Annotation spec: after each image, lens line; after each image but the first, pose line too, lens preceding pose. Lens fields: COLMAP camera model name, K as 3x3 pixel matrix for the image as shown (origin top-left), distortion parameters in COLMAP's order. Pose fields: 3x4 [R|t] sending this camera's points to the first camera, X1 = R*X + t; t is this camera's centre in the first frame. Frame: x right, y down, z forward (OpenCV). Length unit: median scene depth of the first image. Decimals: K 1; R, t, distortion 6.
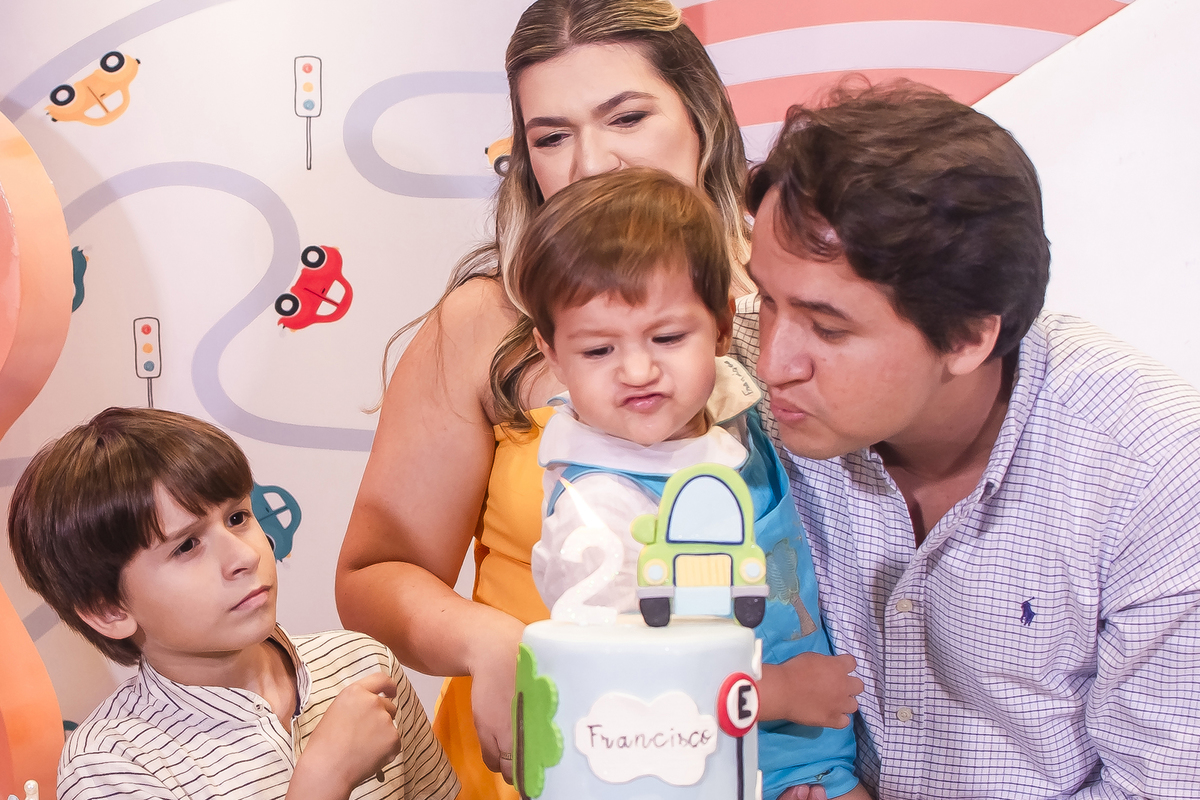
lens RADIAL K [[1323.7, 0, 605.5], [0, 1323.7, 395.2], [0, 0, 1]] dist [-0.104653, 0.000000]
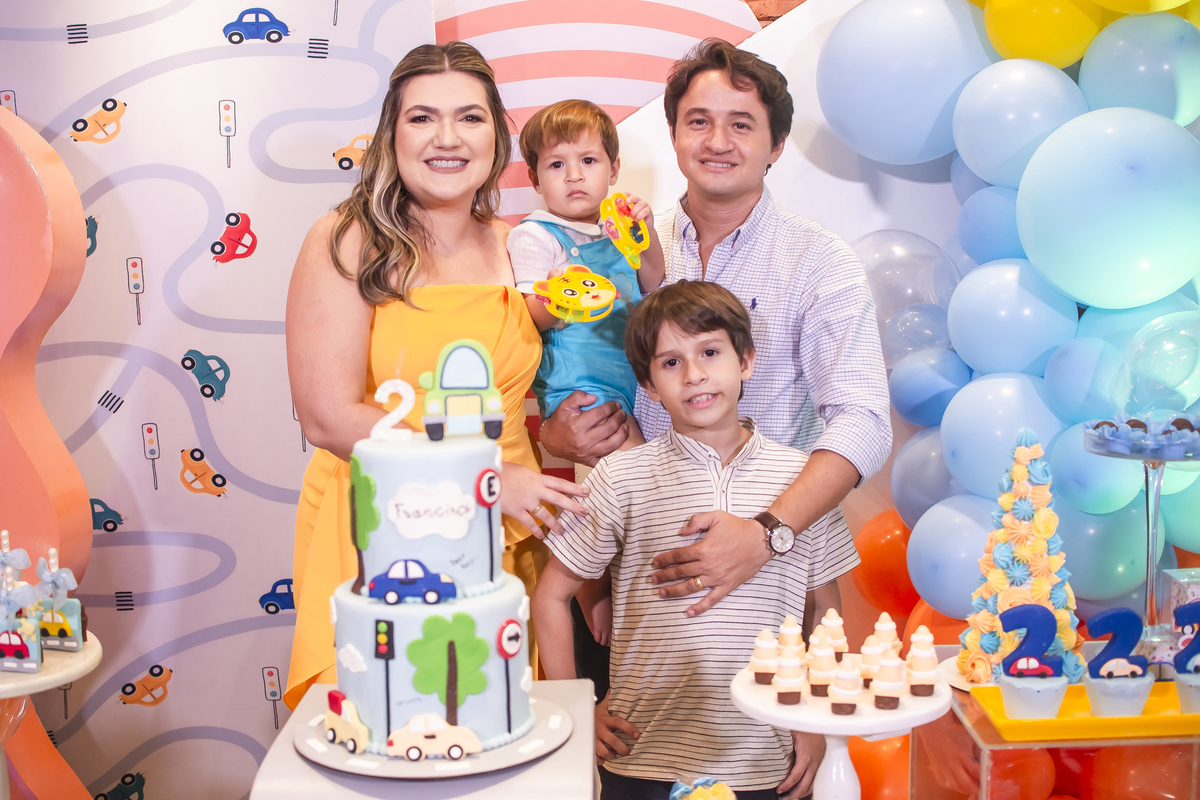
lens RADIAL K [[1323.7, 0, 592.2], [0, 1323.7, 404.9], [0, 0, 1]] dist [-0.104653, 0.000000]
pose [[0.981172, -0.035911, 0.189766, -0.096965], [0.020075, 0.996202, 0.084723, -0.000958], [-0.192088, -0.079318, 0.978167, -0.753718]]
